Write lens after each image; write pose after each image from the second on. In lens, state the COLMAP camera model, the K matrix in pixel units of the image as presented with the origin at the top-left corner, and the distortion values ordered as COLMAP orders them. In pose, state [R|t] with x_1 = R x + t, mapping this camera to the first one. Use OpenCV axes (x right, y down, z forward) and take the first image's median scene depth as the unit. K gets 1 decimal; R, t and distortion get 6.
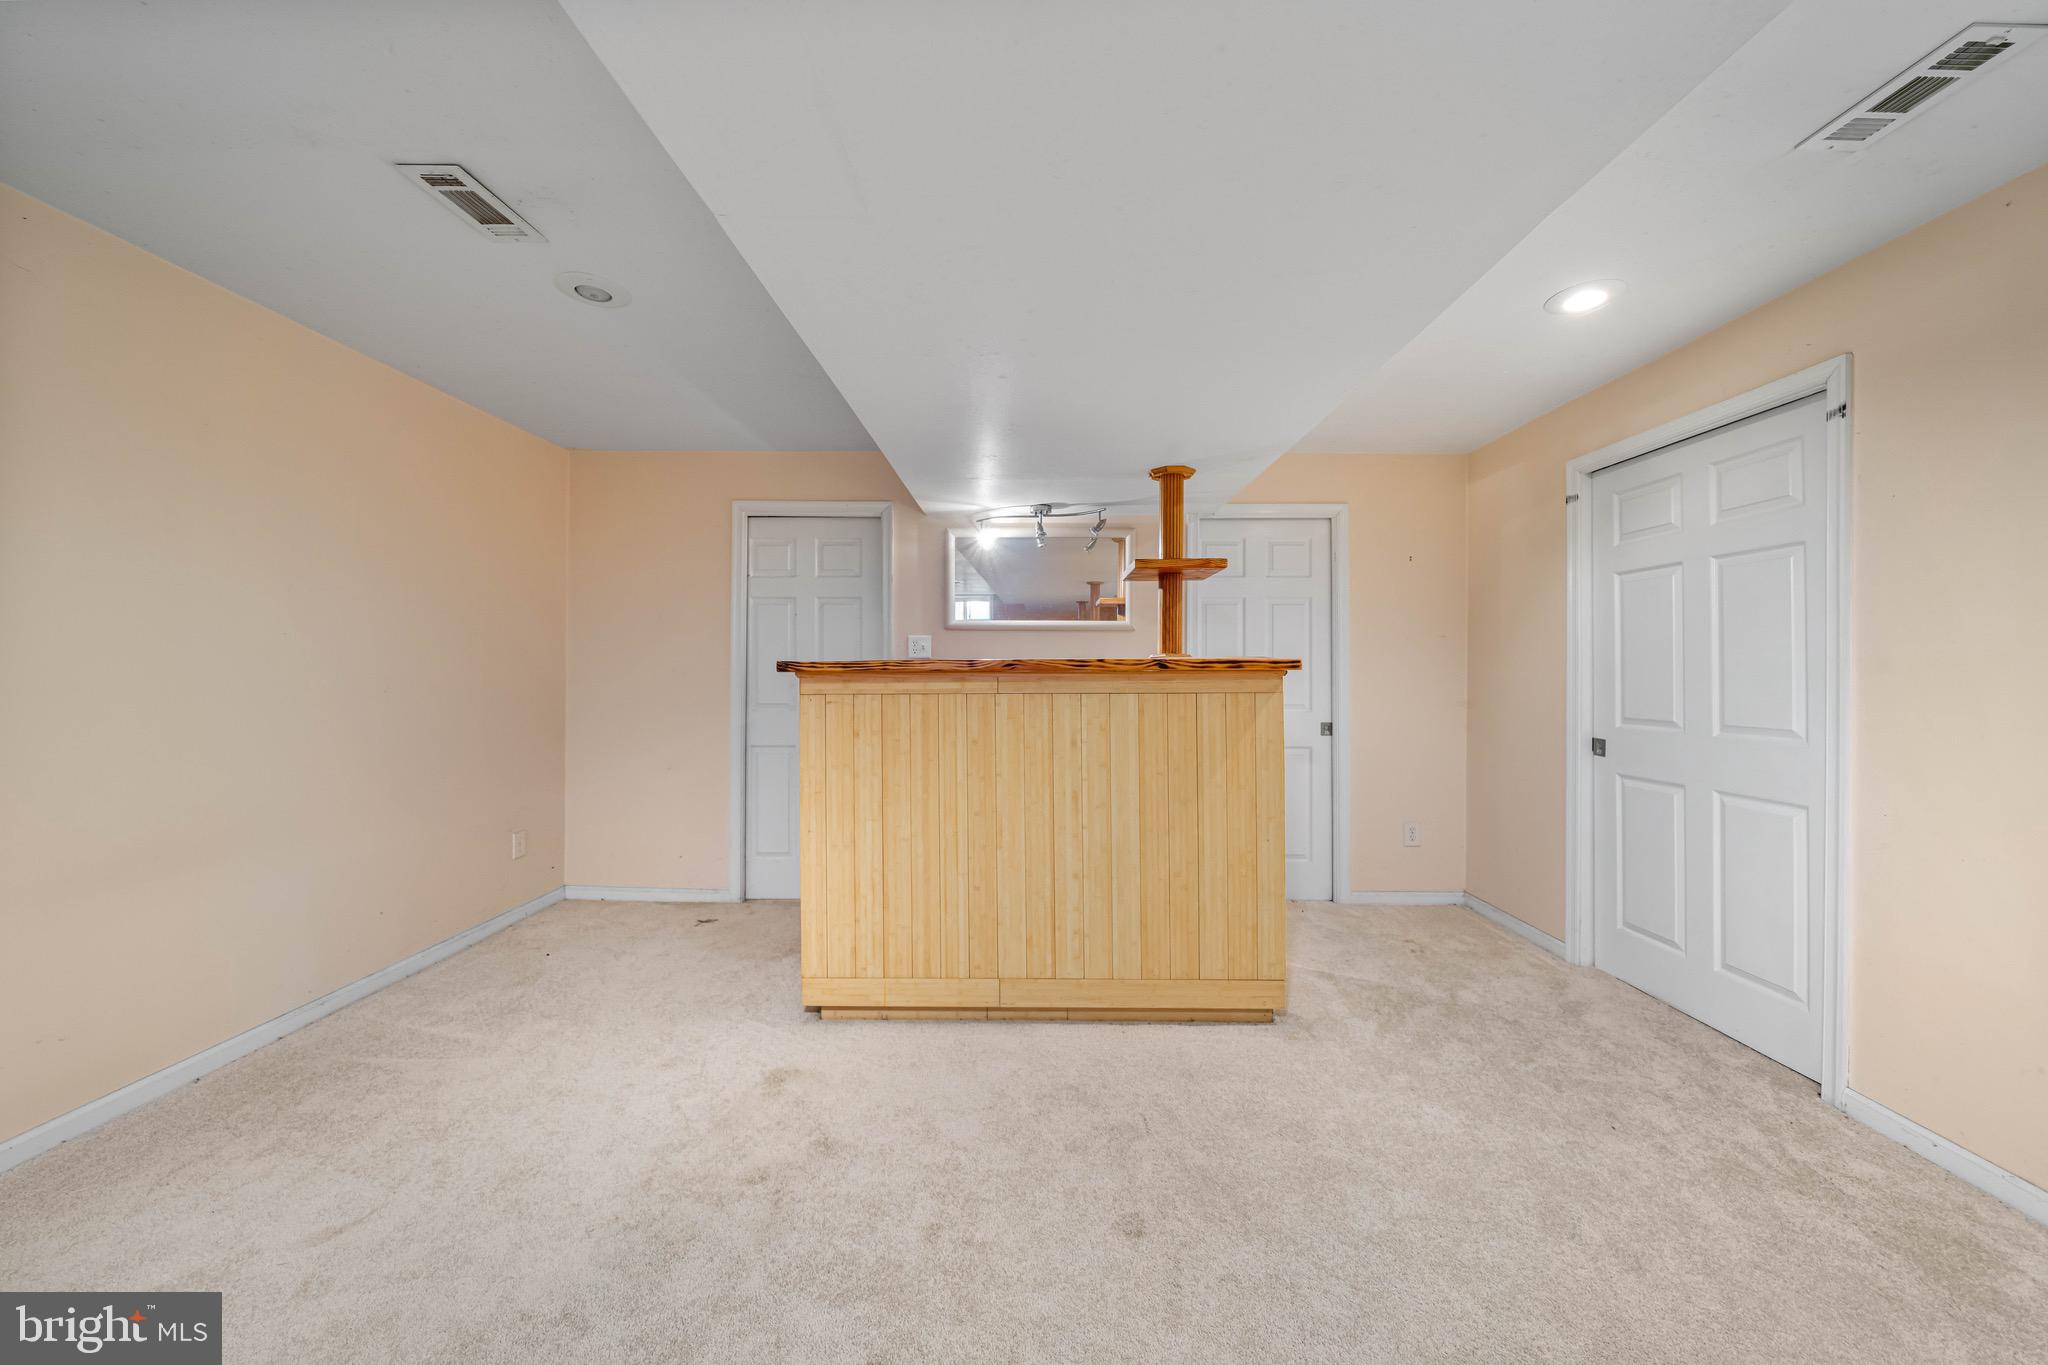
lens RADIAL K [[718.6, 0, 1032.8], [0, 718.6, 670.1], [0, 0, 1]] dist [-0.000439, -0.000006]
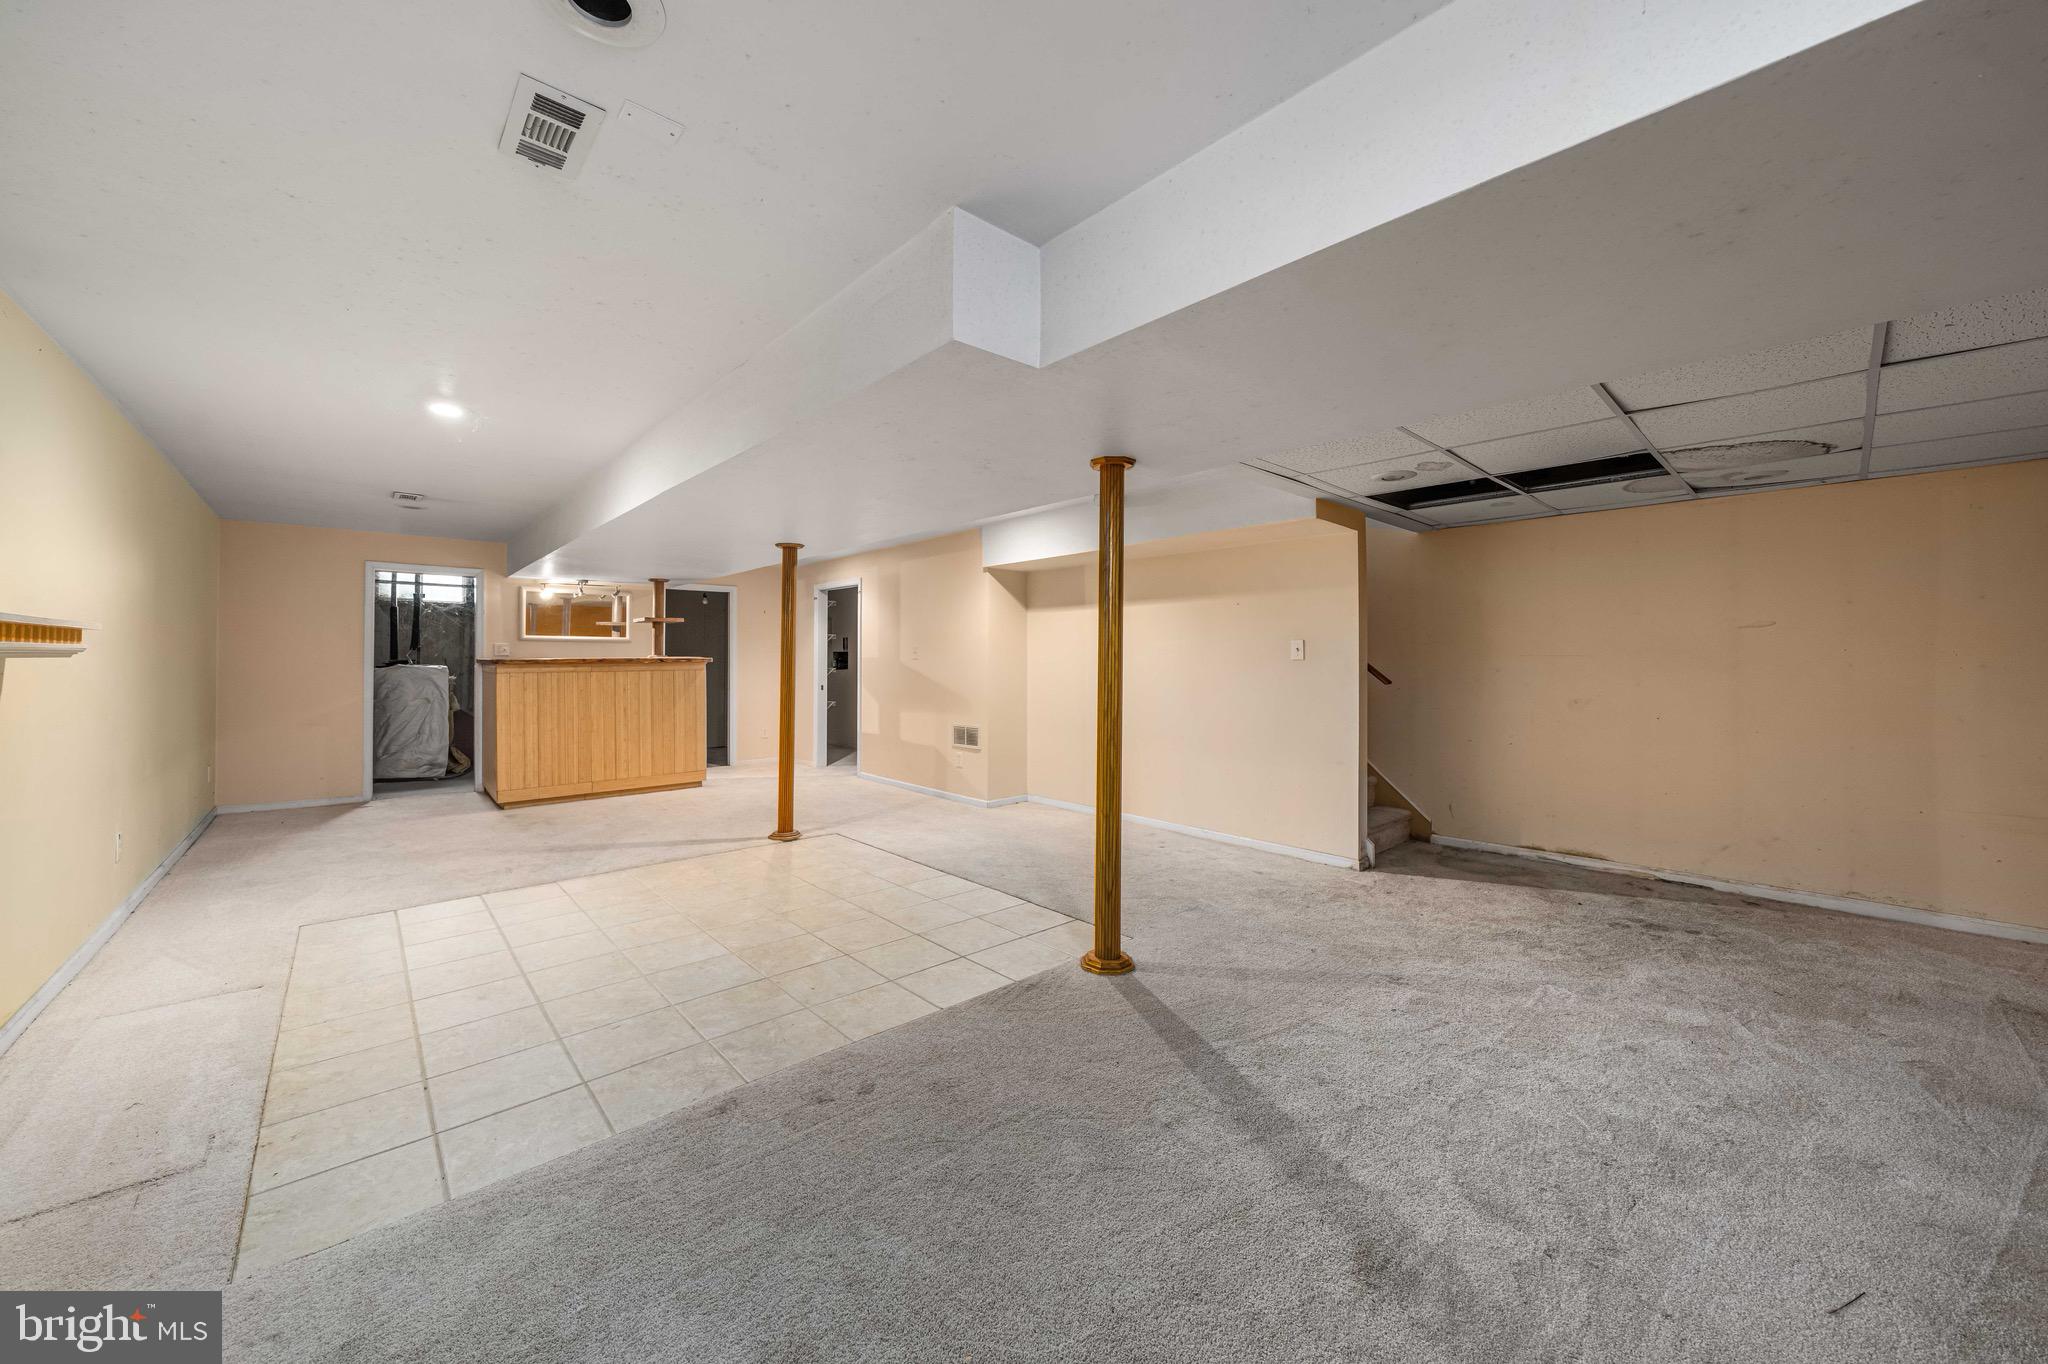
lens RADIAL K [[746.3, 0, 1027.6], [0, 746.3, 663.6], [0, 0, 1]] dist [-0.000275, -0.000009]
pose [[0.736224, -0.003574, 0.676729, -0.705607], [-0.000824, 0.999981, 0.006178, -0.014461], [-0.676737, -0.005106, 0.736207, -2.021933]]
